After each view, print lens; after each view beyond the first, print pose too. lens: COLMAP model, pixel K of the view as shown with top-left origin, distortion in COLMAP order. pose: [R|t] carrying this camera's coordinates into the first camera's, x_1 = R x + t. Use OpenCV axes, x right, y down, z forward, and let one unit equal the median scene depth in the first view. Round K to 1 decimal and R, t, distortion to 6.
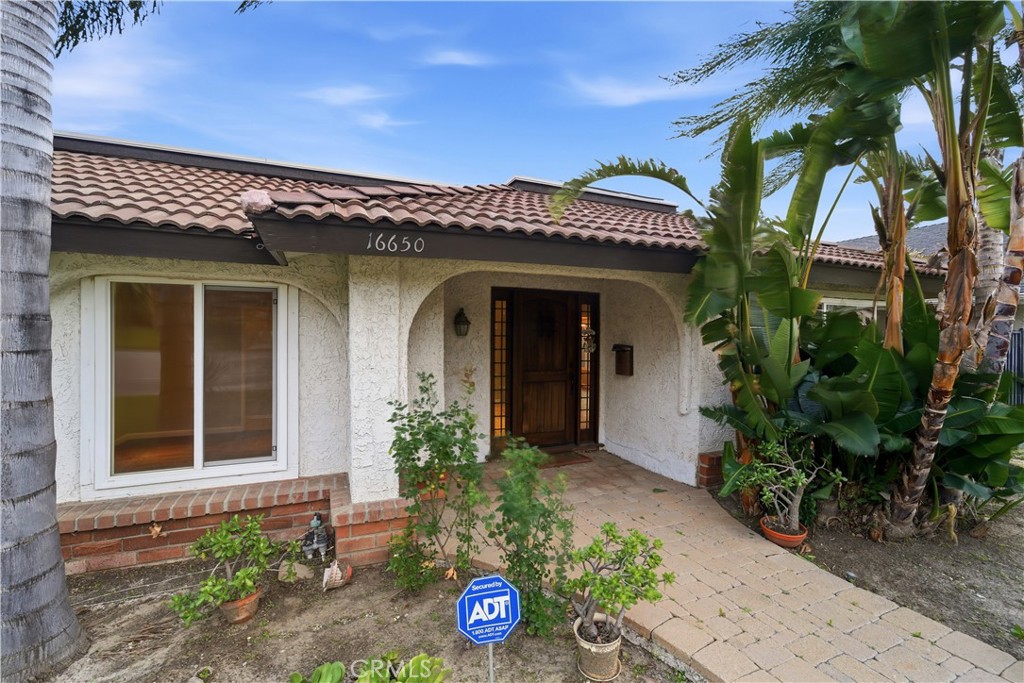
lens RADIAL K [[423.5, 0, 512.0], [0, 423.5, 341.5], [0, 0, 1]] dist [0.000147, 0.000203]
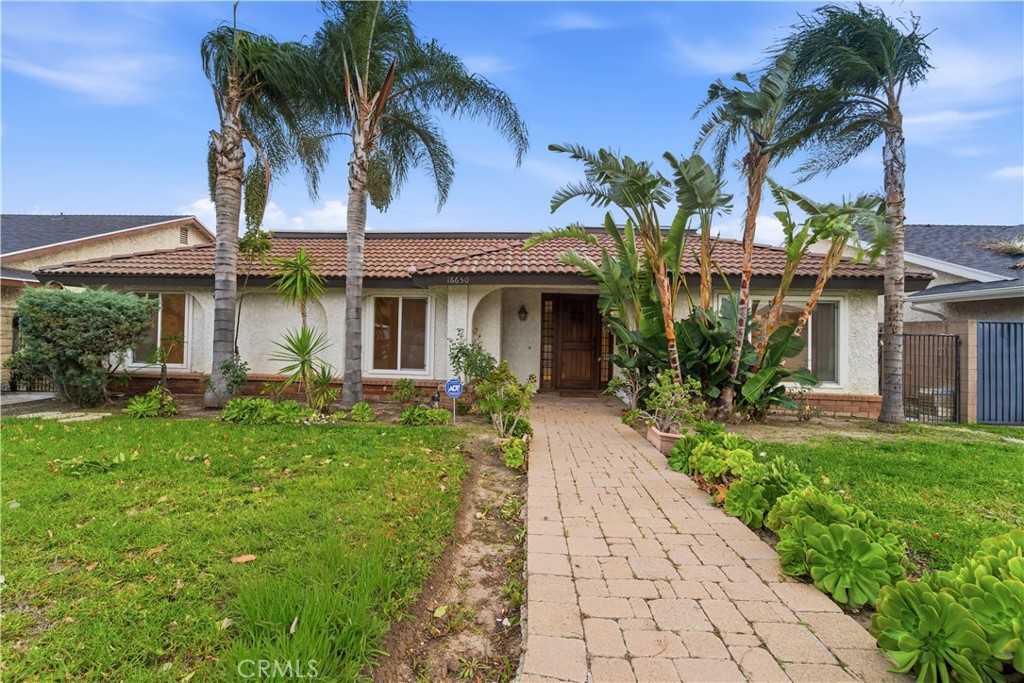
lens RADIAL K [[411.4, 0, 523.8], [0, 411.4, 328.2], [0, 0, 1]] dist [0.000197, 0.000033]
pose [[0.923113, 0.010297, -0.384391, 0.974994], [-0.020944, 0.999504, -0.023523, 0.107119], [0.383958, 0.029766, 0.922871, -1.086361]]
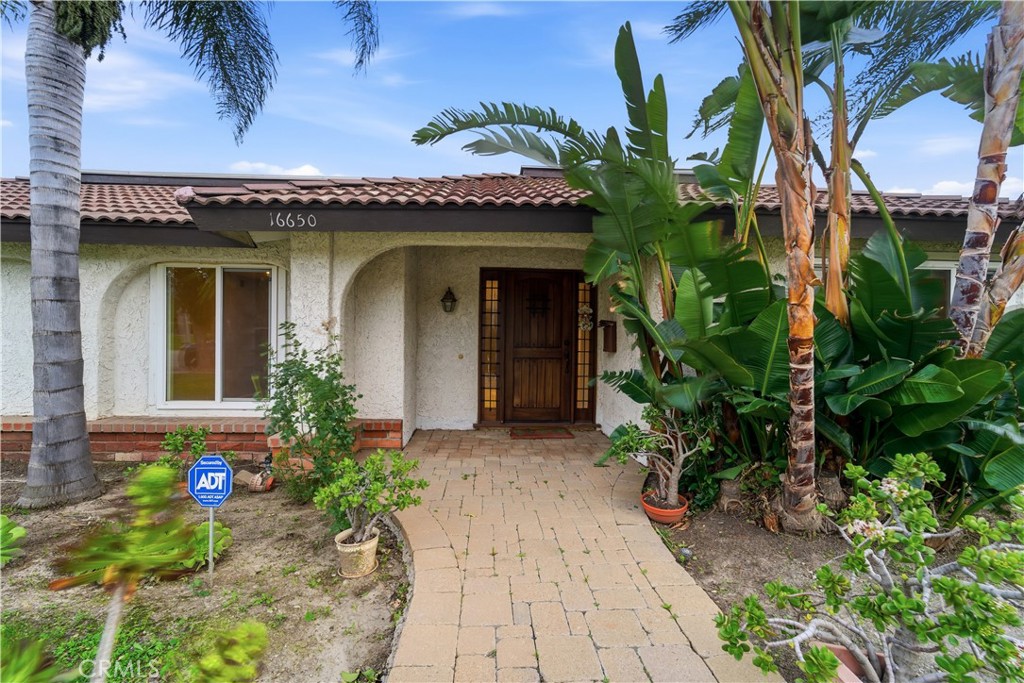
lens RADIAL K [[408.9, 0, 500.1], [0, 408.9, 341.0], [0, 0, 1]] dist [0.000512, 0.000239]
pose [[0.941974, 0.009797, -0.335542, 0.631341], [-0.010734, 0.999942, -0.000938, 0.106738], [0.335513, 0.004485, 0.942025, 0.066193]]
